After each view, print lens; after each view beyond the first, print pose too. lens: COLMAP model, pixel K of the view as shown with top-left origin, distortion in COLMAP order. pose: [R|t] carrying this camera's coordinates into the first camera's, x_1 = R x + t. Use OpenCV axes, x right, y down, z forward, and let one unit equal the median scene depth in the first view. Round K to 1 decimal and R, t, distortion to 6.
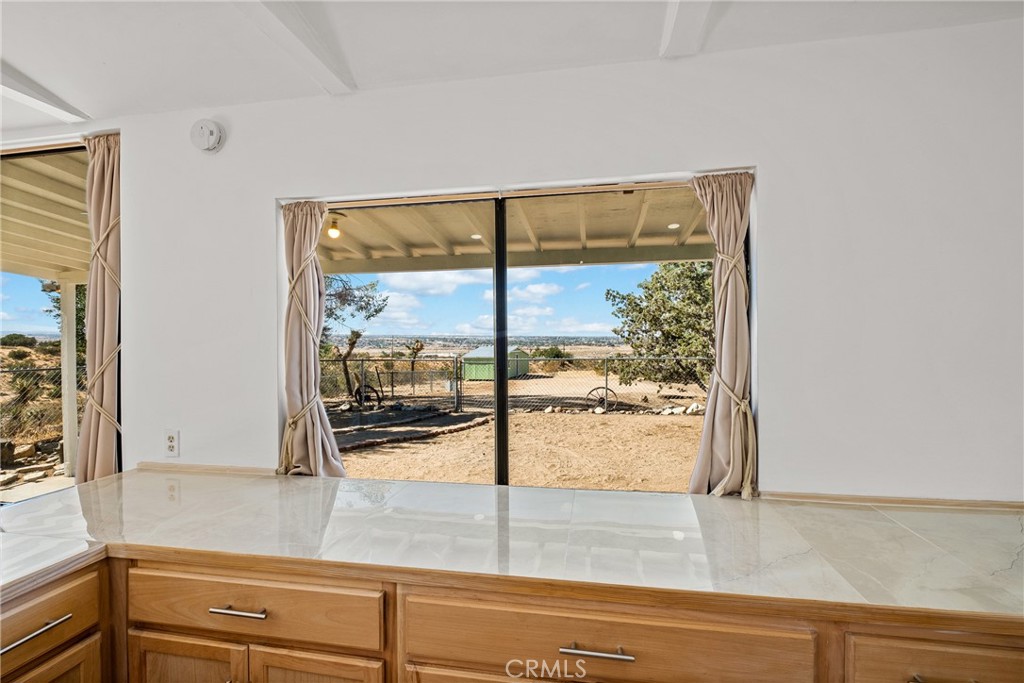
lens RADIAL K [[450.1, 0, 509.0], [0, 450.1, 335.8], [0, 0, 1]] dist [0.000472, -0.000155]
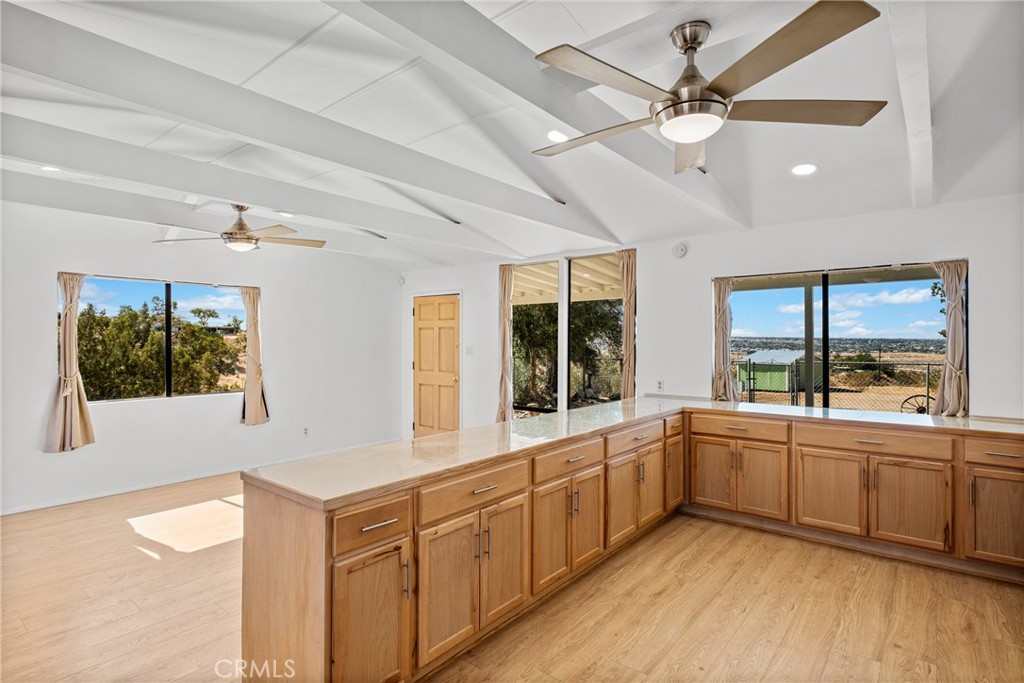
lens RADIAL K [[540.4, 0, 512.0], [0, 540.4, 341.5], [0, 0, 1]] dist [-0.027430, -0.000562]
pose [[0.885527, 0.008095, -0.464517, -0.174949], [-0.004003, 0.999944, 0.009796, -0.006219], [0.464570, -0.006815, 0.885510, -2.107768]]
